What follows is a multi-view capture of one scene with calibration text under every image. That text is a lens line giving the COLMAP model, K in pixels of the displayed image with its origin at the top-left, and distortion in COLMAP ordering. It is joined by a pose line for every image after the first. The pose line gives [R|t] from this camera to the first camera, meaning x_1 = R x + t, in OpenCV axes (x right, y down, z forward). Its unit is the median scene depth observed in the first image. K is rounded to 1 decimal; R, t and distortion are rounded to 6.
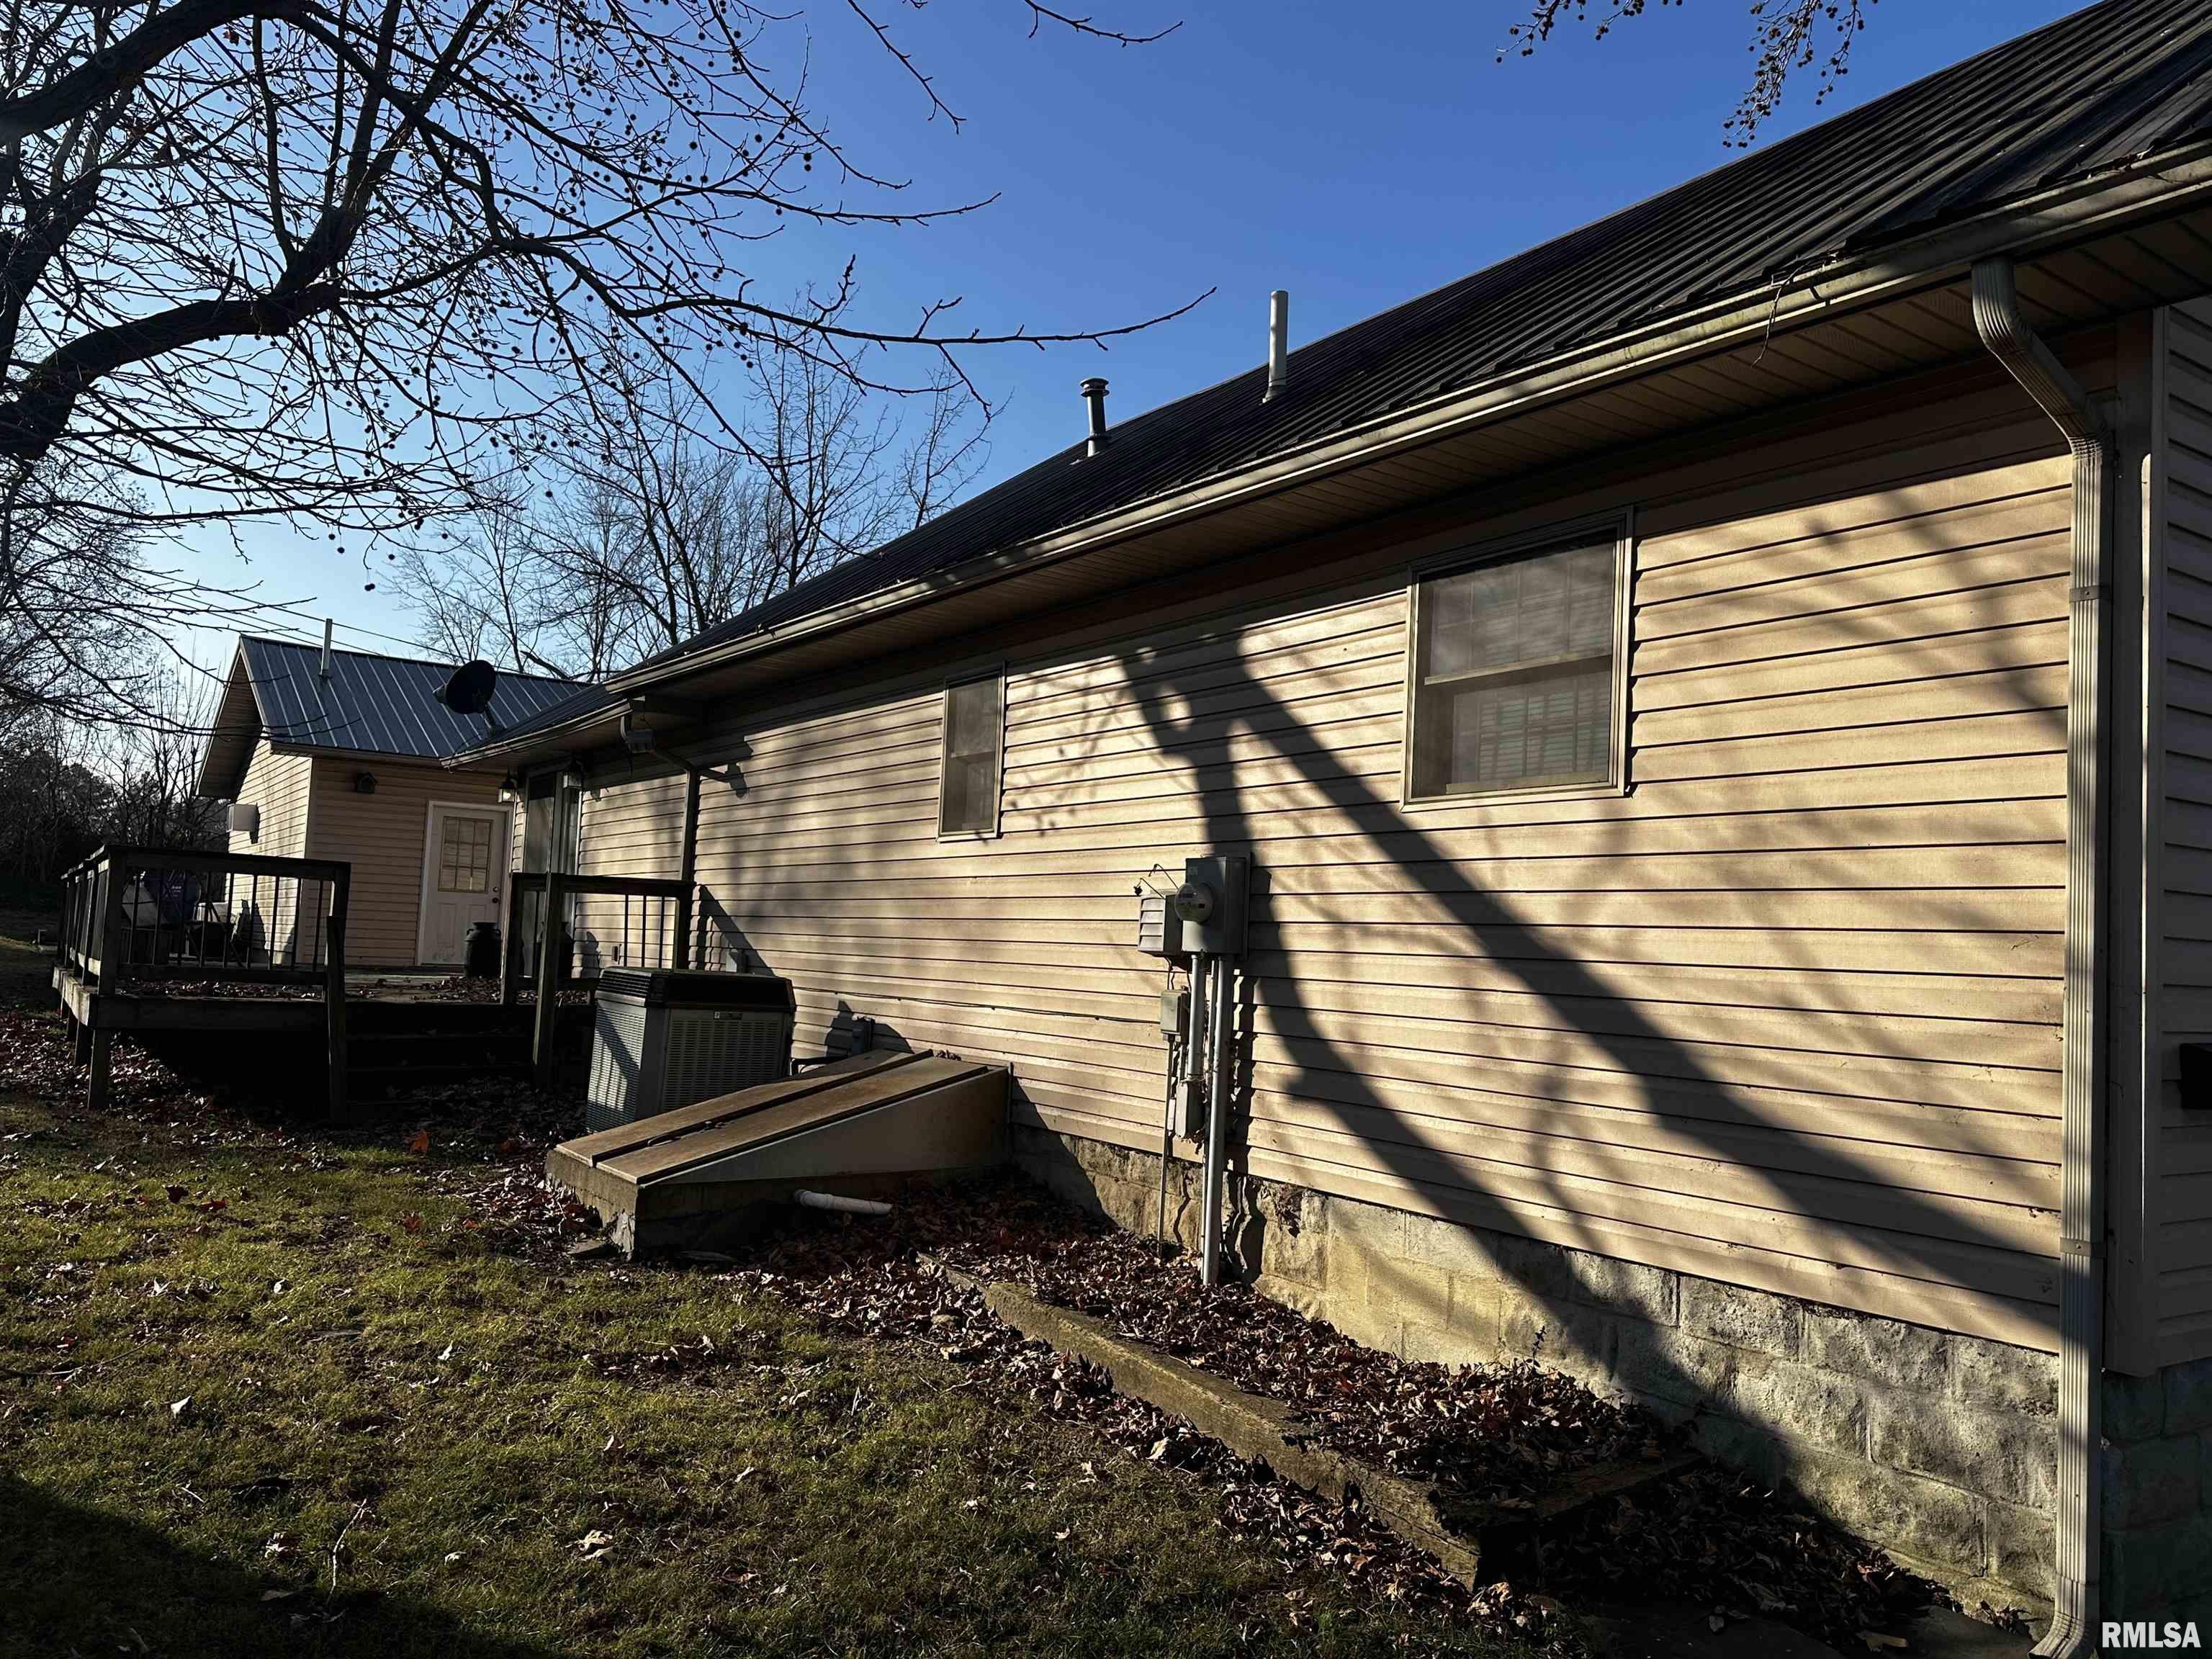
lens RADIAL K [[1588.4, 0, 1114.8], [0, 1588.4, 825.0], [0, 0, 1]] dist [0.133483, -0.159205]
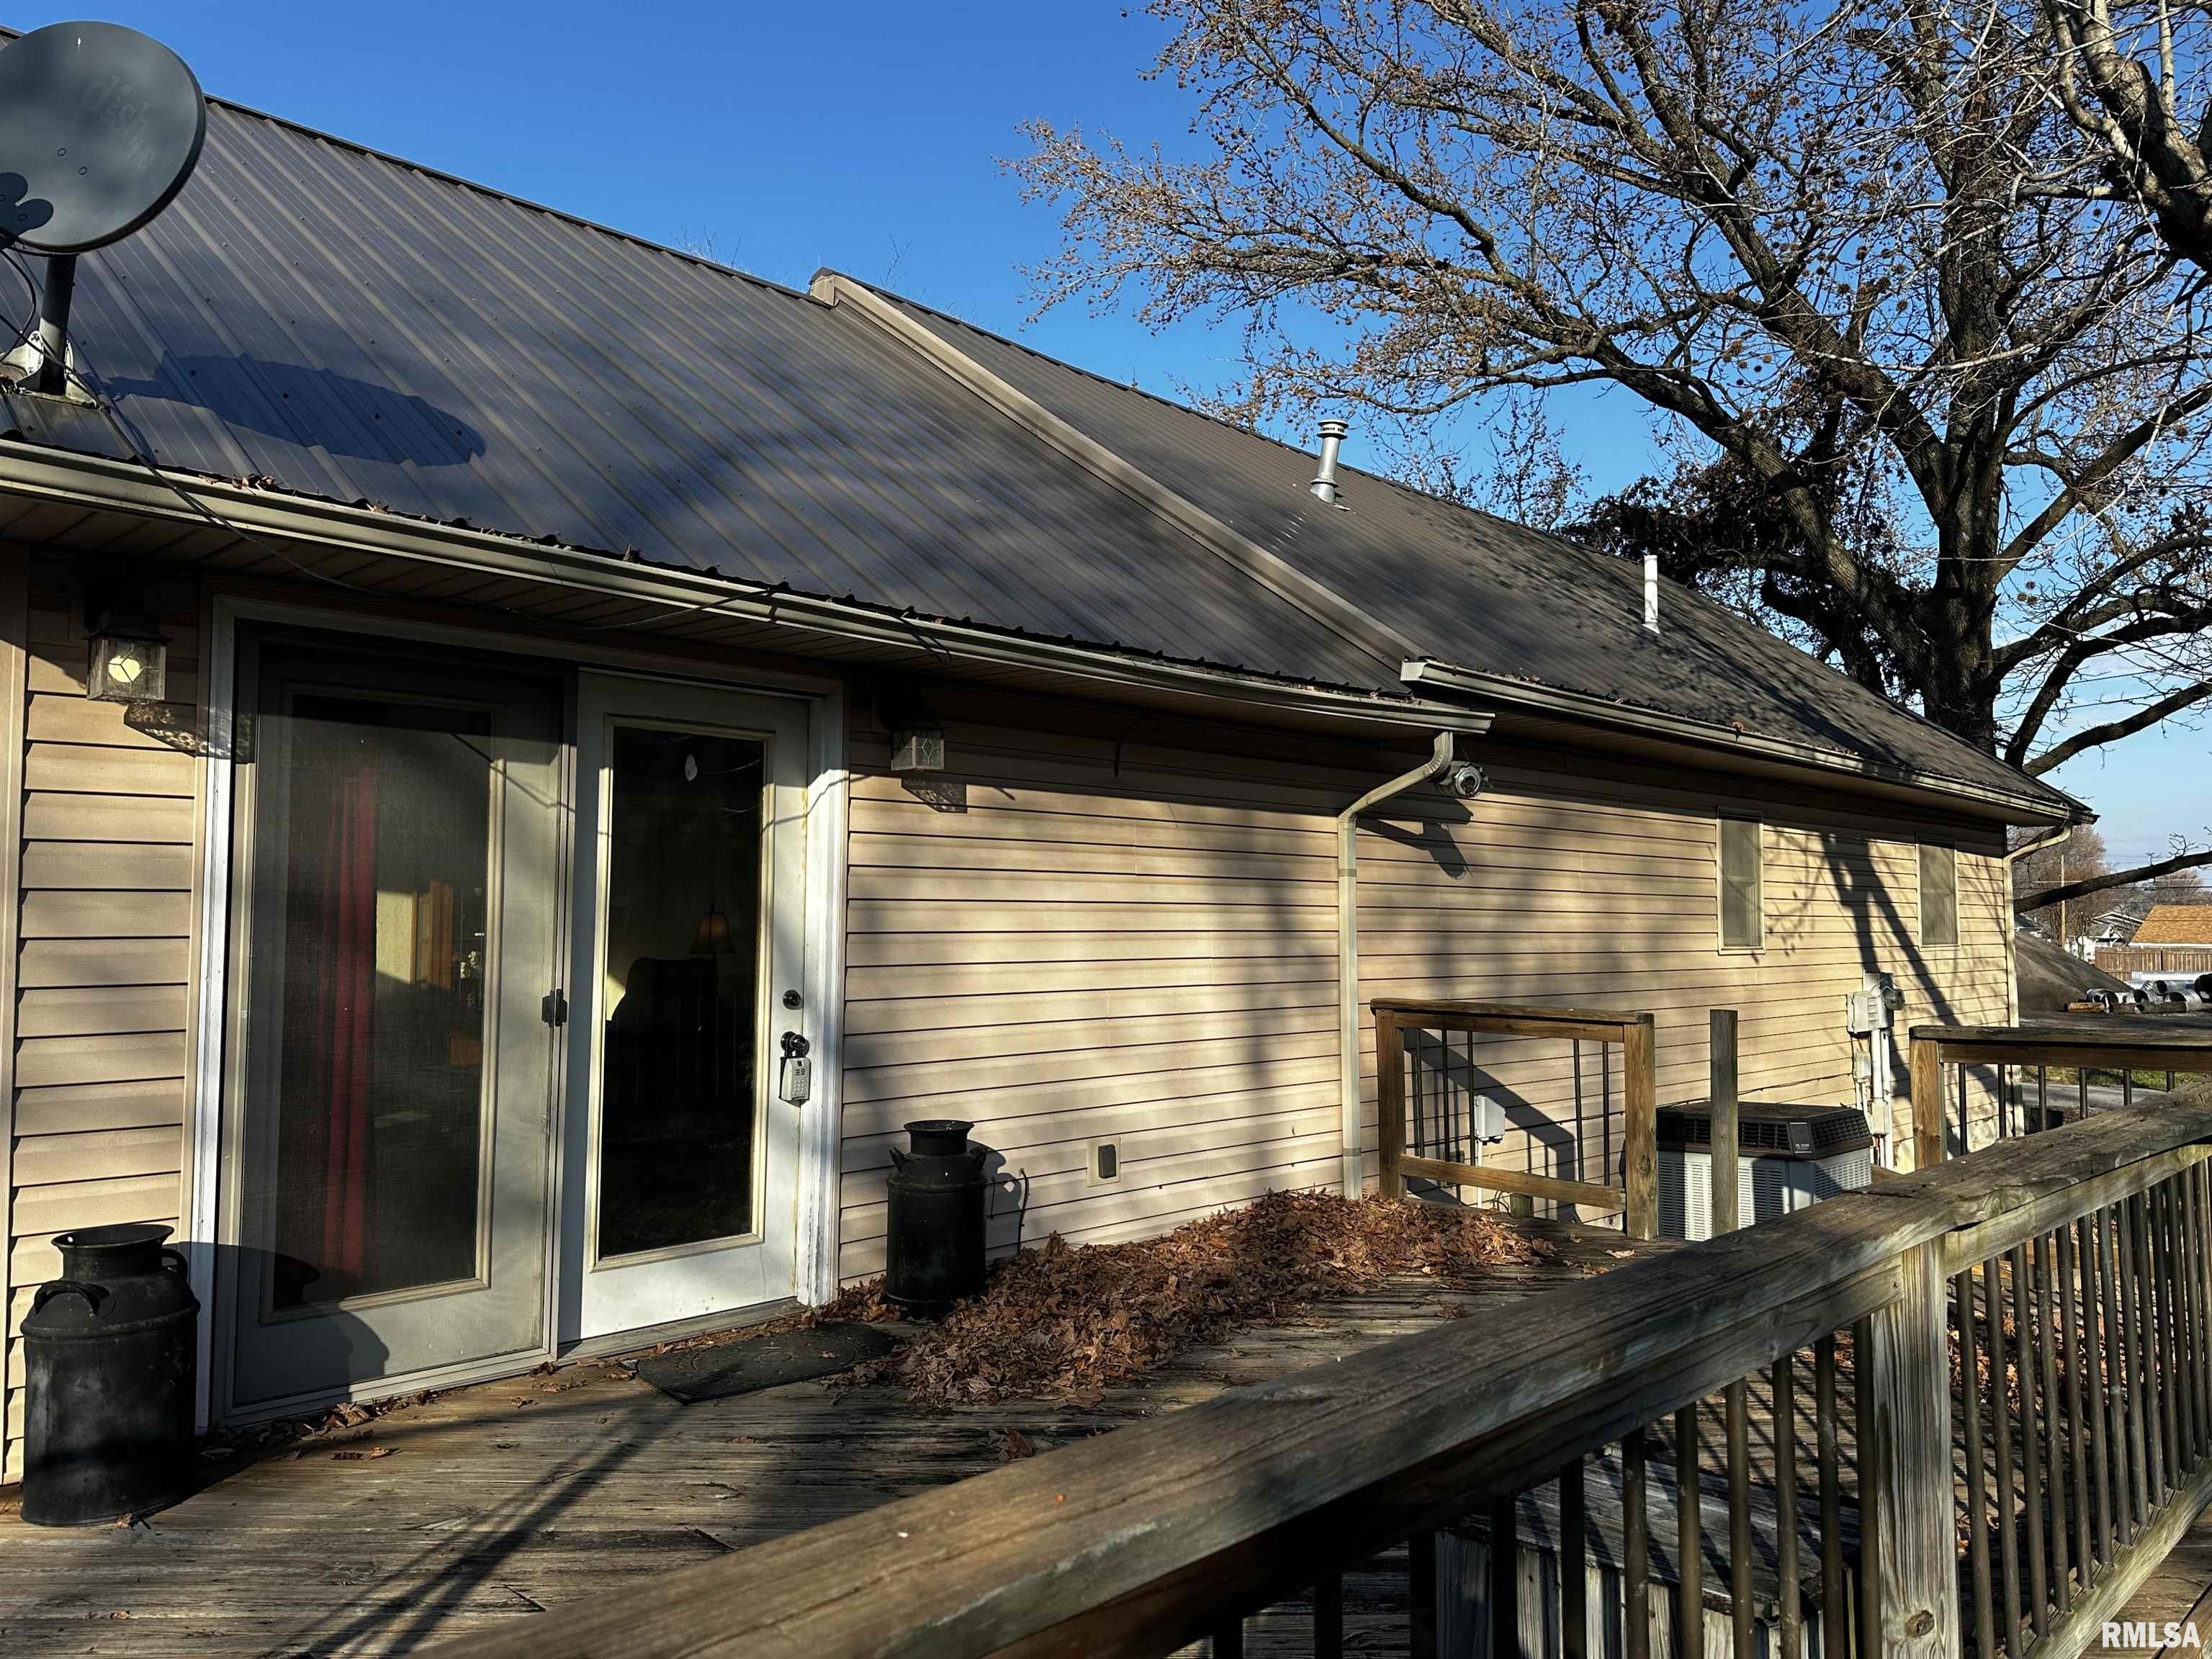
lens RADIAL K [[1623.0, 0, 1105.2], [0, 1623.0, 785.7], [0, 0, 1]] dist [0.072145, -0.078255]
pose [[-0.187589, 0.045264, 0.981204, -1.271314], [-0.085960, 0.994349, -0.062304, 0.001604], [-0.978479, -0.096032, -0.182638, 1.791531]]
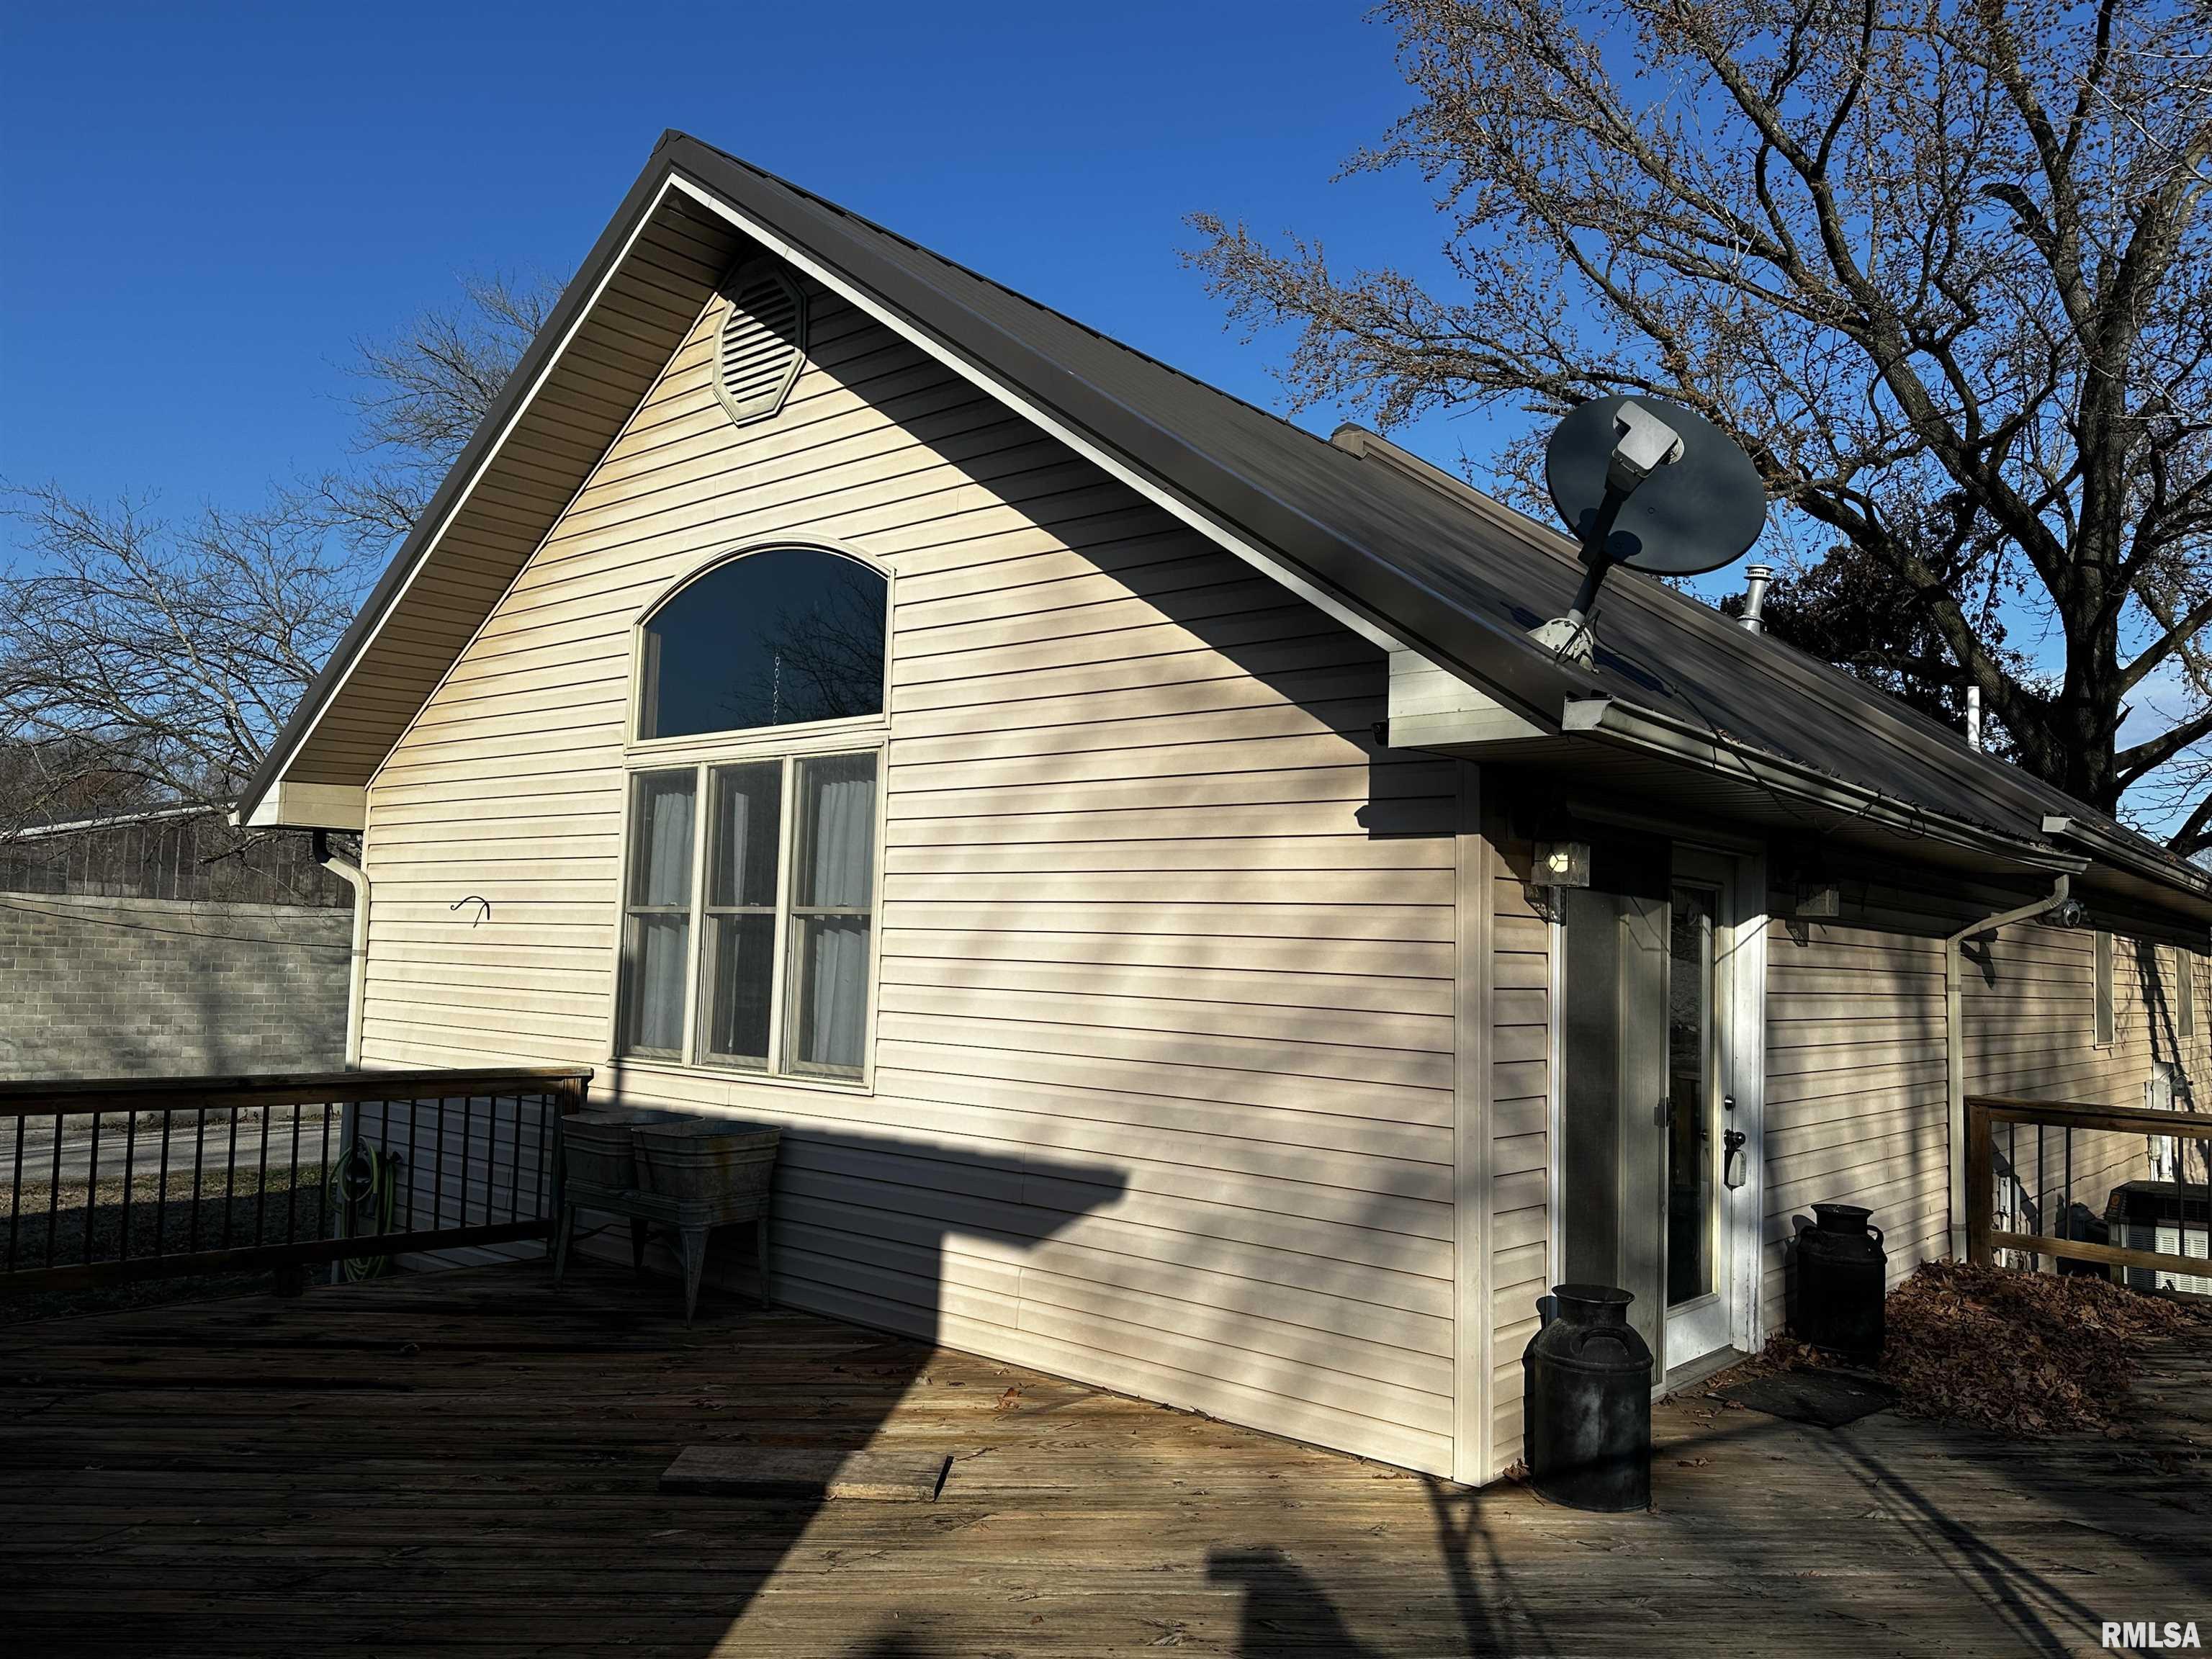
lens RADIAL K [[1588.4, 0, 1114.8], [0, 1588.4, 825.0], [0, 0, 1]] dist [0.133483, -0.159205]
pose [[-0.243401, 0.032619, 0.969377, -1.309441], [-0.117347, 0.991102, -0.062815, 0.007451], [-0.962801, -0.129043, -0.237408, 2.284679]]
